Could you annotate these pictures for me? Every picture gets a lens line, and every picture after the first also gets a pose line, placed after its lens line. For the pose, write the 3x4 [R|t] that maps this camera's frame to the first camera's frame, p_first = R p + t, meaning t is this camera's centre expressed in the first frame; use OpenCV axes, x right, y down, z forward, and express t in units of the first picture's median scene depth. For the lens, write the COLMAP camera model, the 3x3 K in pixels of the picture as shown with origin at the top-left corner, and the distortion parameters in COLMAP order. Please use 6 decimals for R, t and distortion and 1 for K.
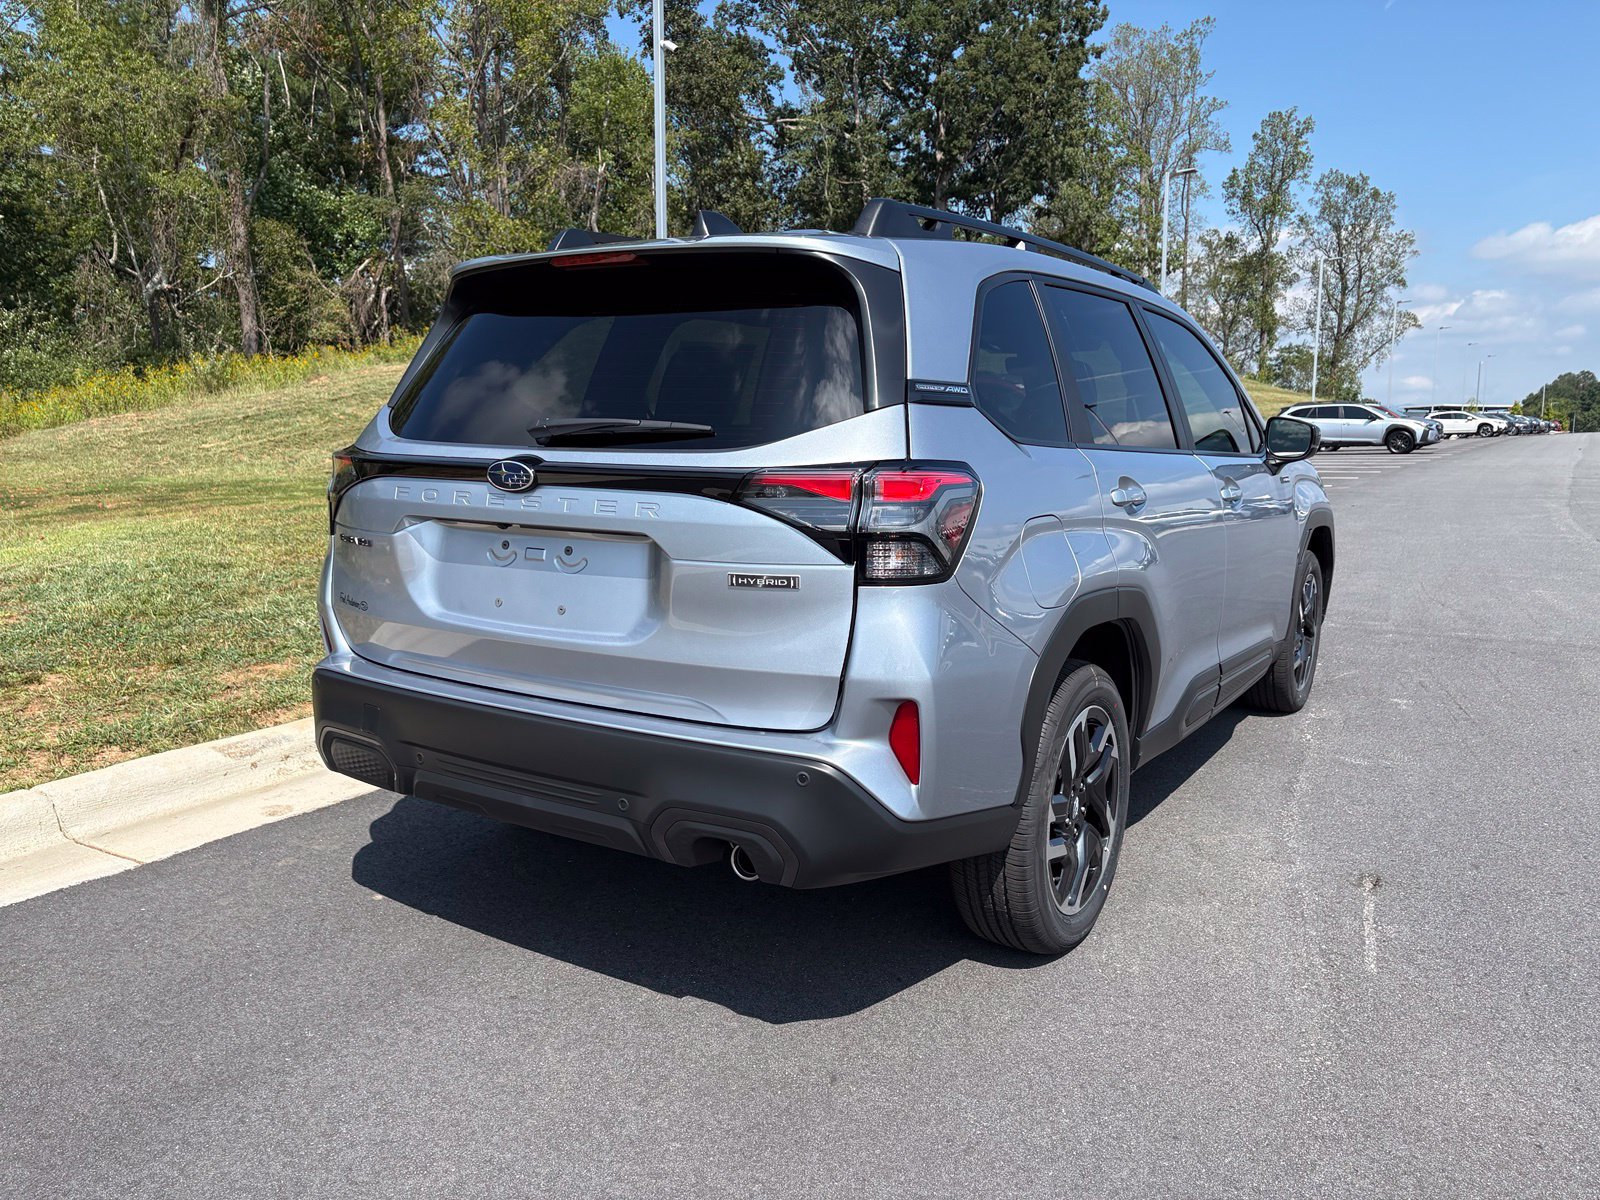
lens RADIAL K [[1215.9, 0, 806.2], [0, 1215.9, 600.5], [0, 0, 1]] dist [0.022134, 0.003518]
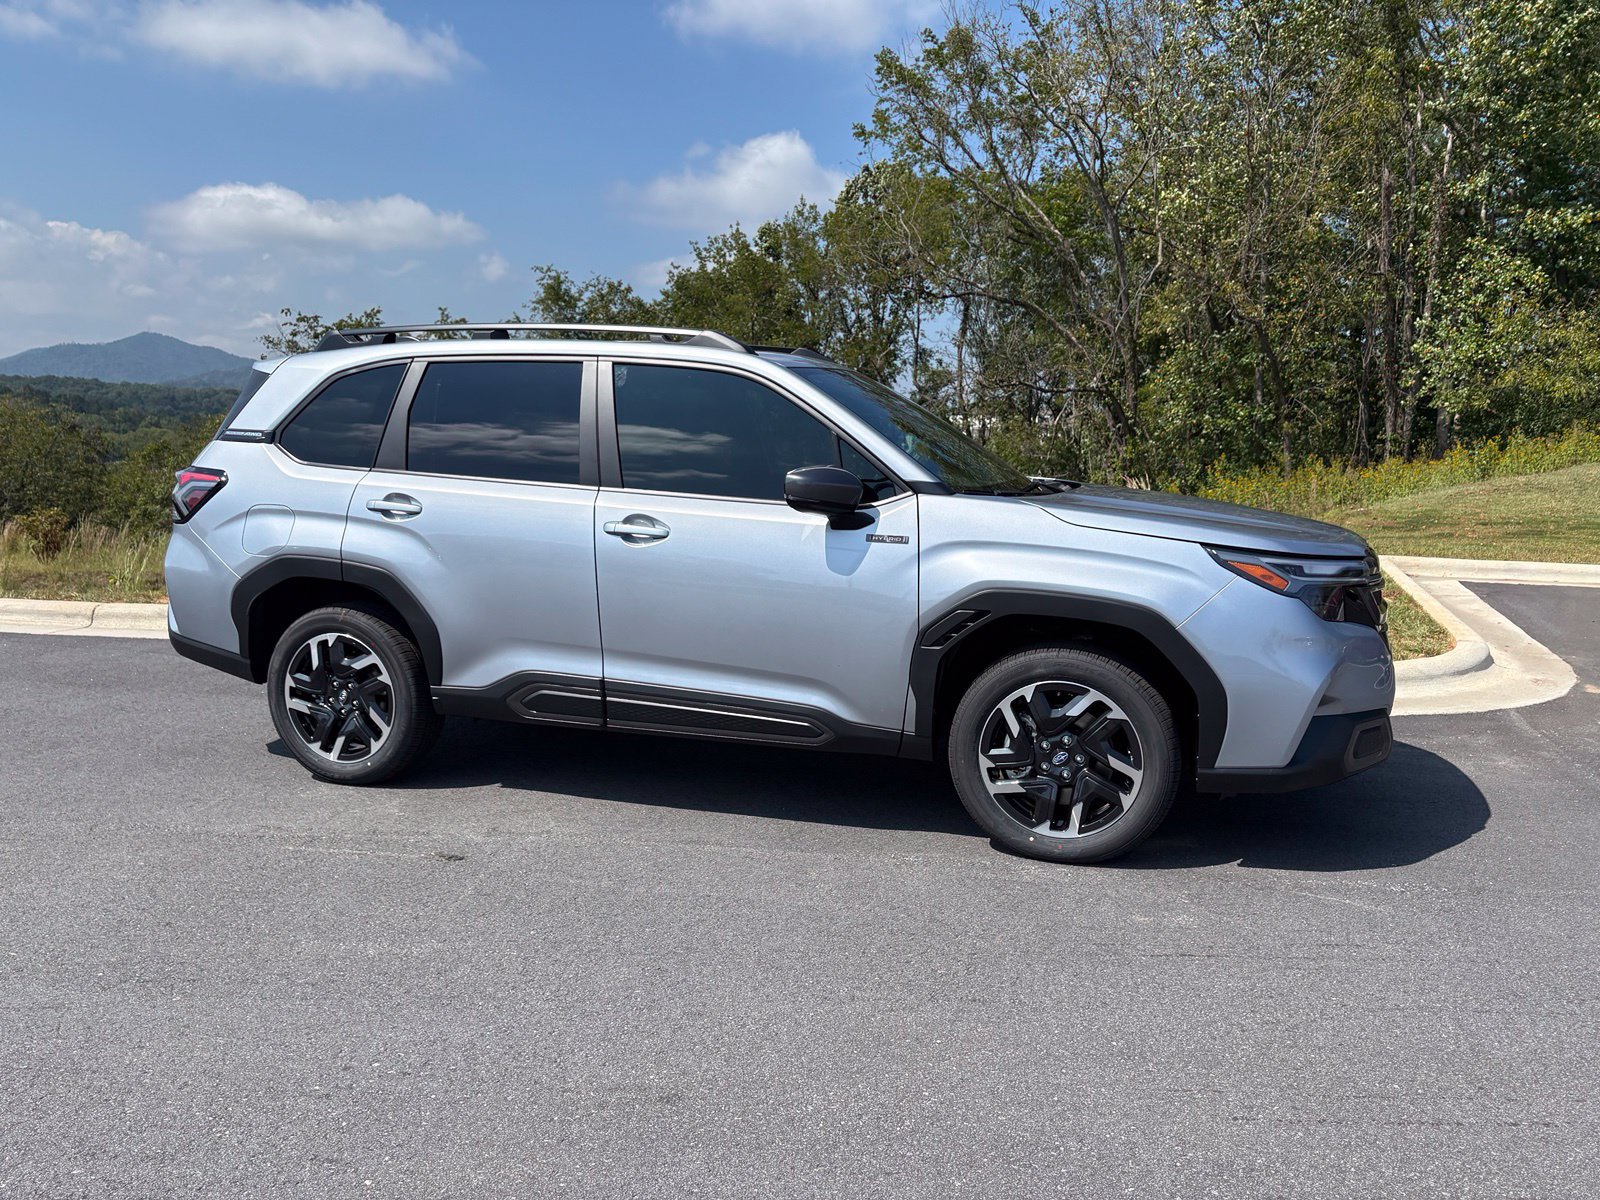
lens RADIAL K [[1215.9, 0, 806.2], [0, 1215.9, 600.5], [0, 0, 1]] dist [0.022134, 0.003518]
pose [[0.252046, 0.134228, -0.958361, 0.130954], [-0.159263, 0.982583, 0.095735, -0.014044], [0.954520, 0.128502, 0.269034, 0.078914]]
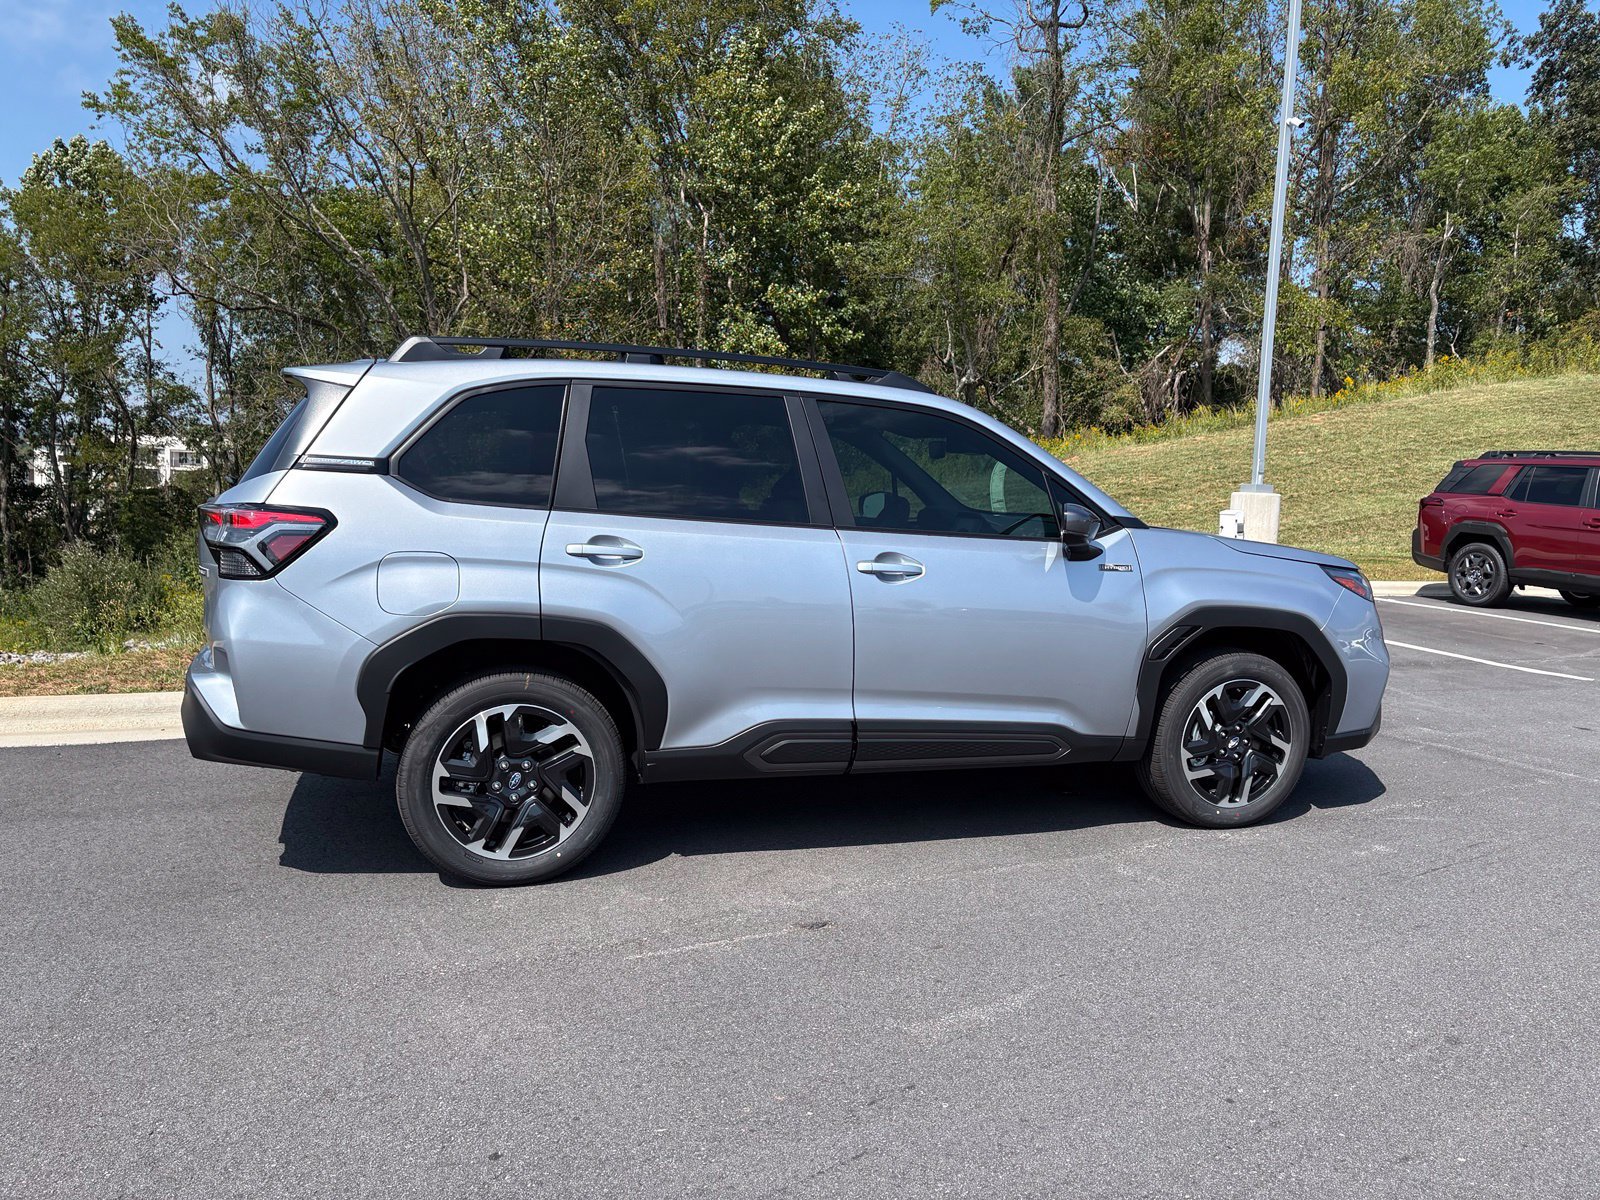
lens RADIAL K [[1215.9, 0, 806.2], [0, 1215.9, 600.5], [0, 0, 1]] dist [0.022134, 0.003518]
pose [[0.772729, 0.085898, -0.628897, 0.089281], [-0.126124, 0.991823, -0.019502, -0.002629], [0.622079, 0.094389, 0.777244, 0.010574]]
